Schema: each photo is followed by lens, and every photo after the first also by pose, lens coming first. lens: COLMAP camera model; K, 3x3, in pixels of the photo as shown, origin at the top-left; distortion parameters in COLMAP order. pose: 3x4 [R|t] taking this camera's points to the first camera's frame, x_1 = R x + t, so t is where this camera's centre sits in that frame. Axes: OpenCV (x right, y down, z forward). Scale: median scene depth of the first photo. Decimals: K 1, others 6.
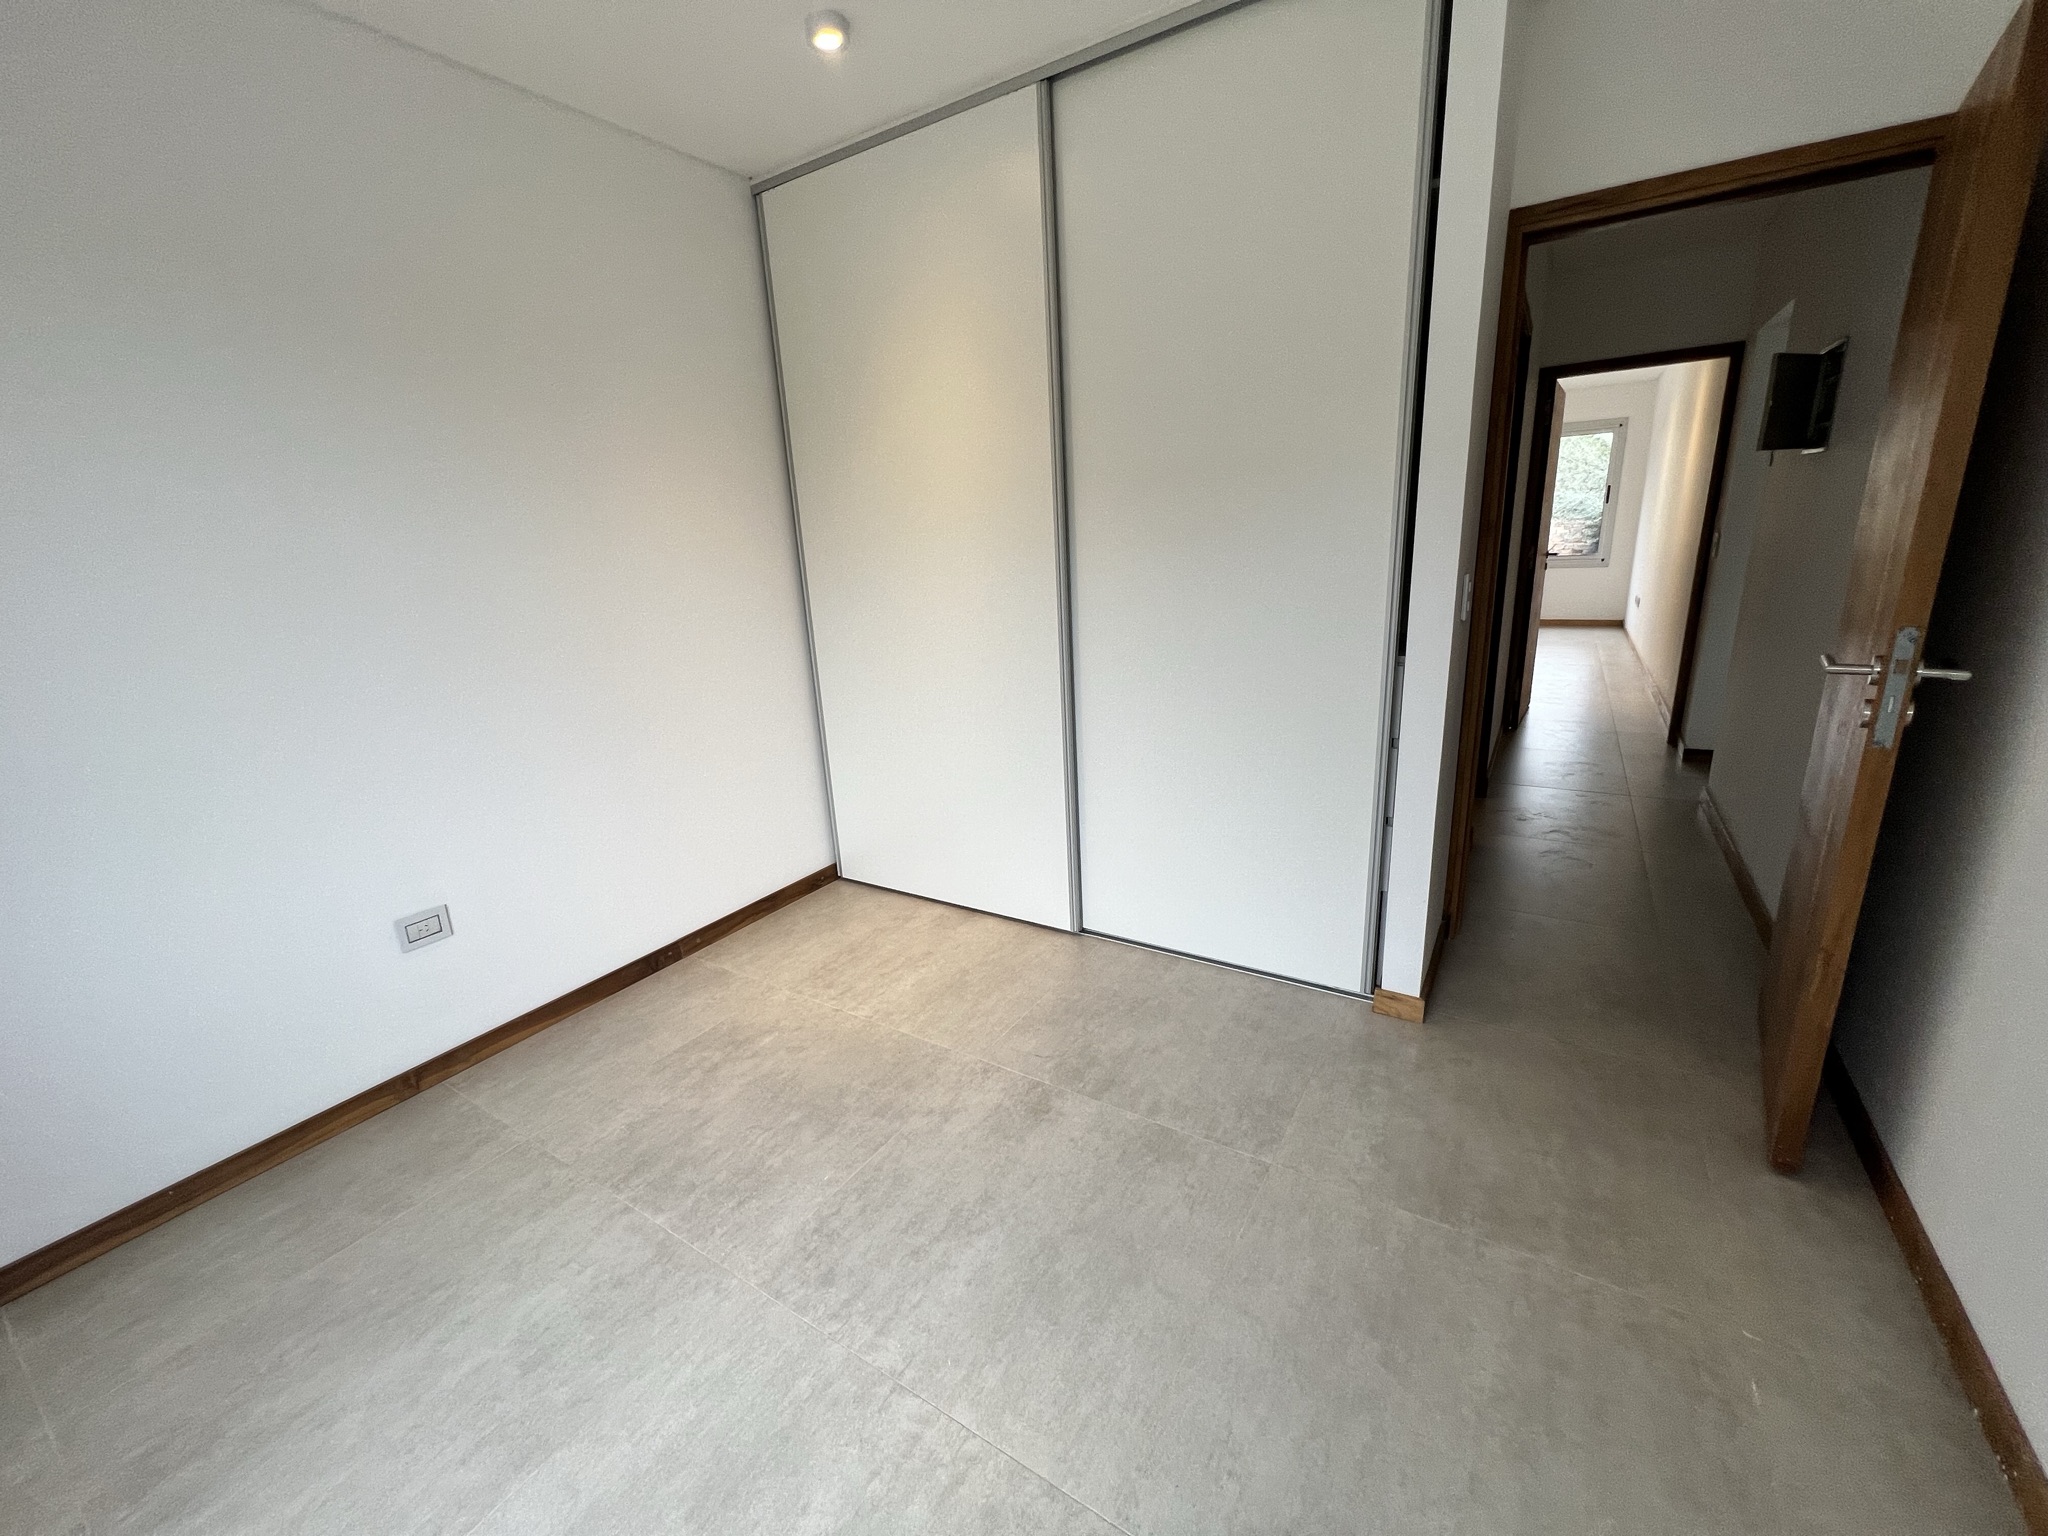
lens RADIAL K [[827.0, 0, 1016.1], [0, 827.0, 771.6], [0, 0, 1]] dist [0.000012, 0.000060]
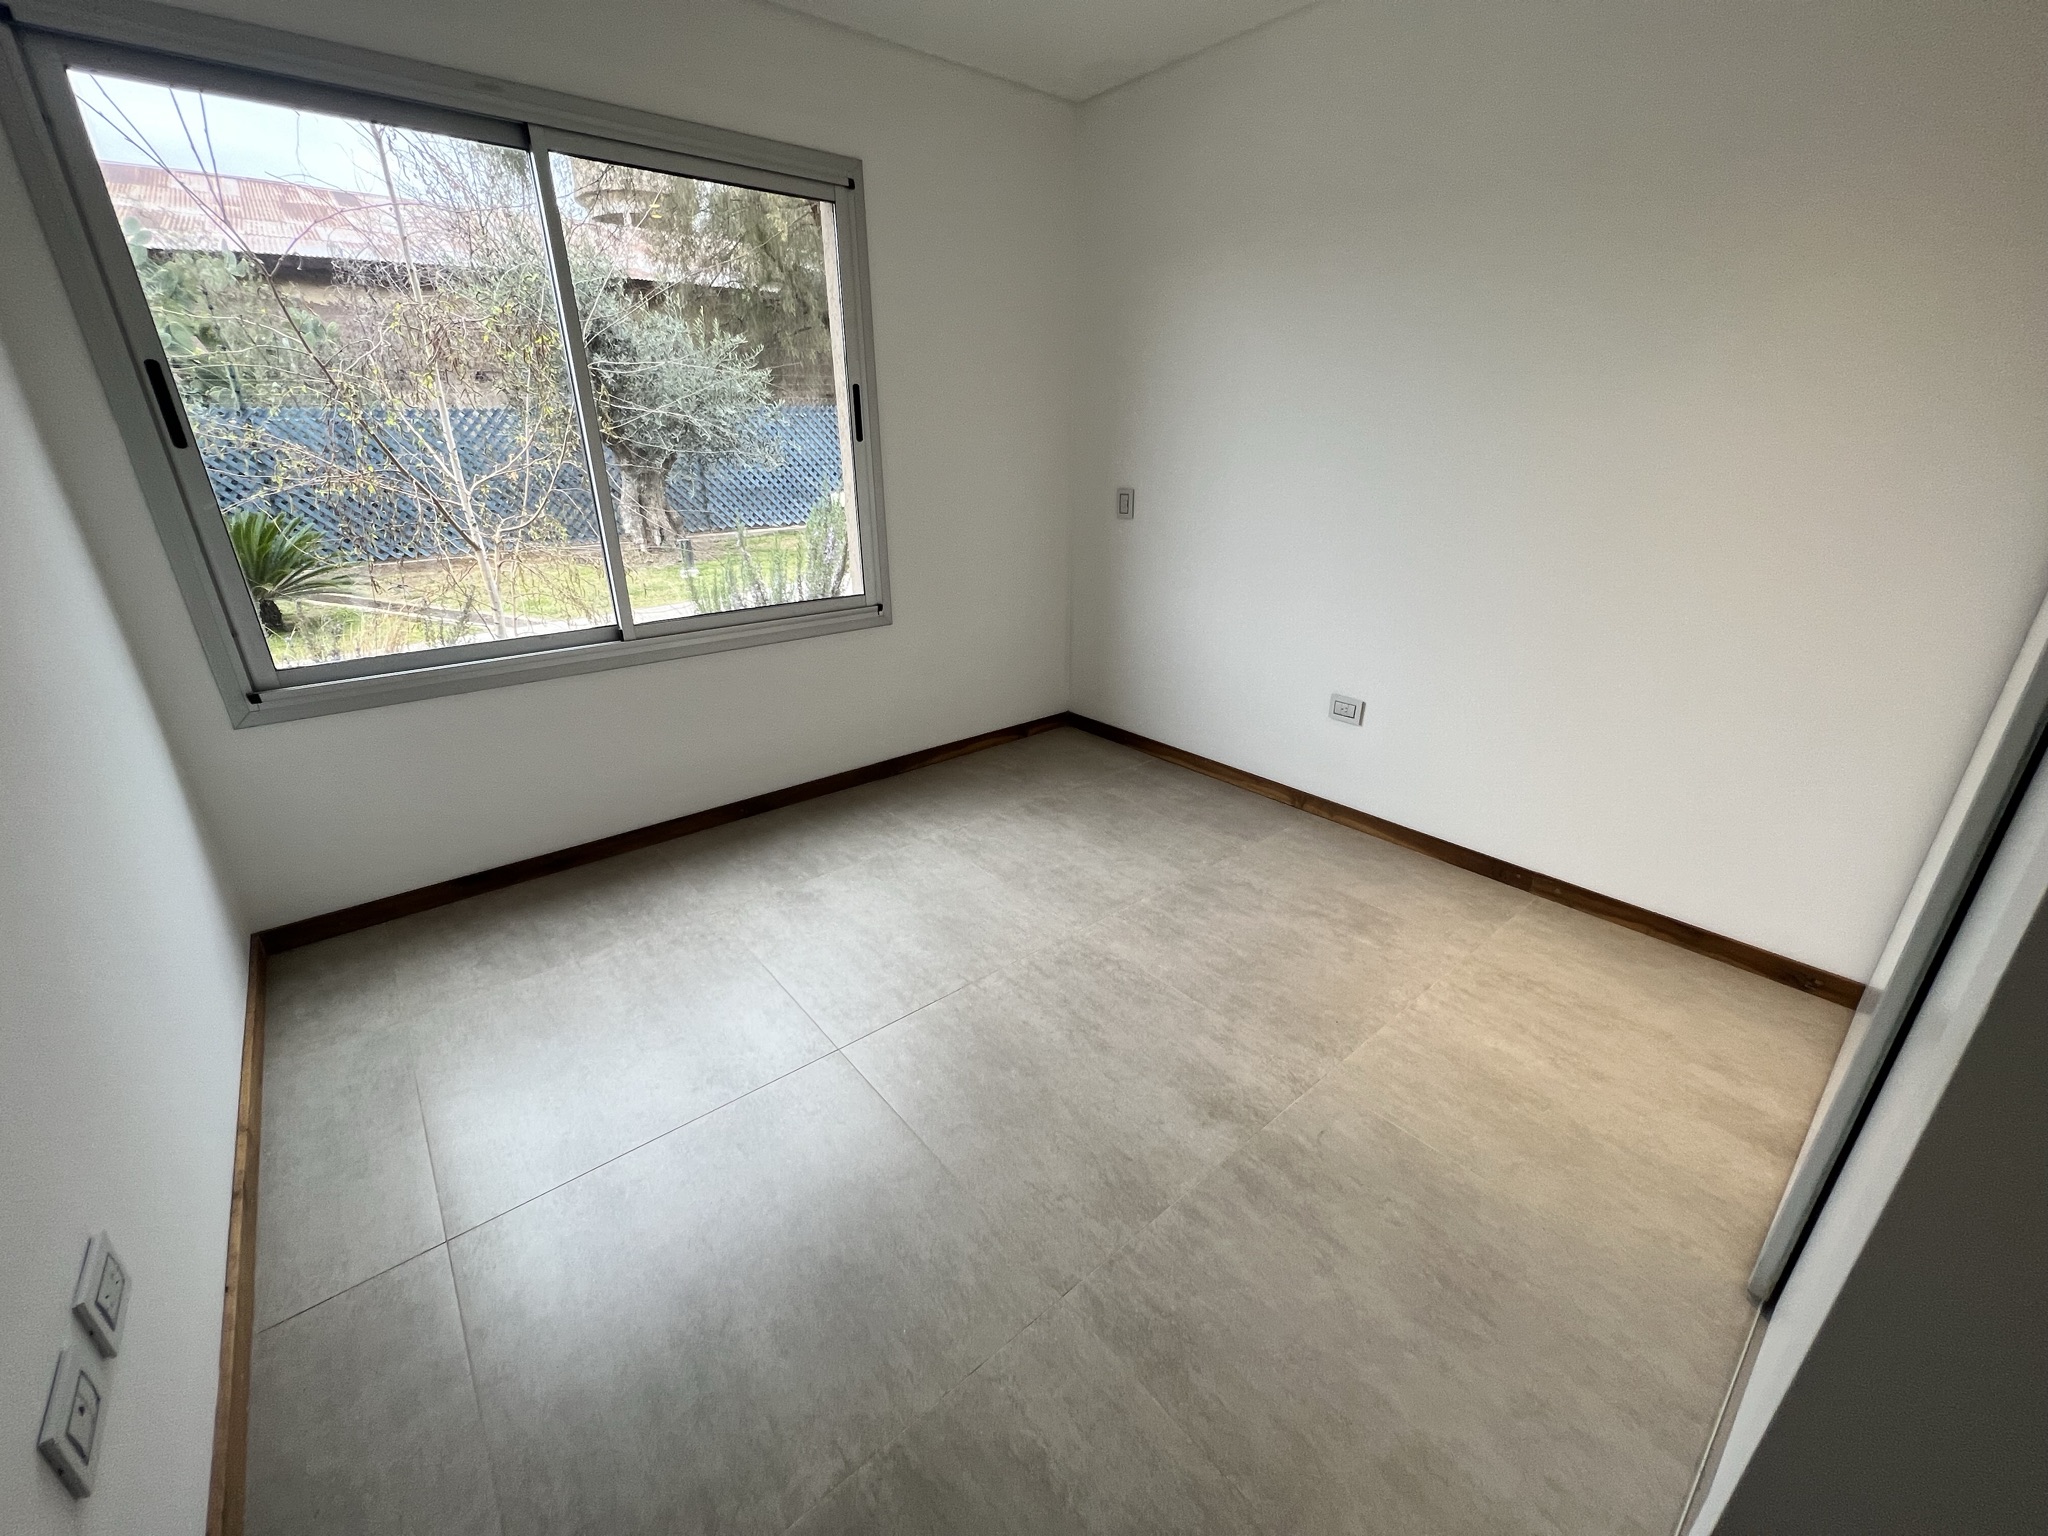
lens RADIAL K [[830.4, 0, 1009.4], [0, 830.4, 750.1], [0, 0, 1]] dist [-0.000580, -0.000043]
pose [[-0.314401, 0.384666, -0.867861, 0.697747], [-0.238832, 0.852762, 0.464496, -0.266988], [0.918755, 0.353311, -0.176239, 0.796704]]
